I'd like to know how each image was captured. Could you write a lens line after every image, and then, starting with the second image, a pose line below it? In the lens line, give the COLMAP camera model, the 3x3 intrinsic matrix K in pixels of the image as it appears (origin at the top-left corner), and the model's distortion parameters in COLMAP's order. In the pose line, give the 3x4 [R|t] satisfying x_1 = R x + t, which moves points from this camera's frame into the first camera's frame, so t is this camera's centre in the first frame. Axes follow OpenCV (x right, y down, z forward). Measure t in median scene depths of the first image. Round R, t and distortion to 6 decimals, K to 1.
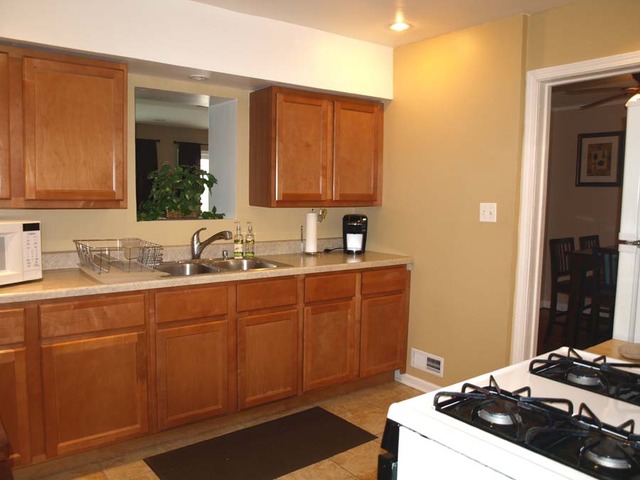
lens RADIAL K [[516.7, 0, 319.8], [0, 516.7, 238.5], [0, 0, 1]] dist [-0.086737, 0.039216]
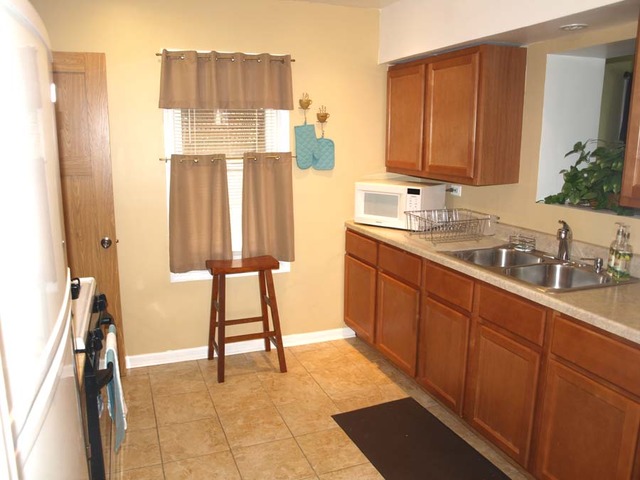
lens RADIAL K [[516.7, 0, 319.9], [0, 516.7, 241.7], [0, 0, 1]] dist [-0.086737, 0.039216]
pose [[-0.280752, 0.167509, -0.945050, 0.821121], [-0.102869, 0.973728, 0.203153, -0.143787], [0.954252, 0.154252, -0.256145, 1.102317]]
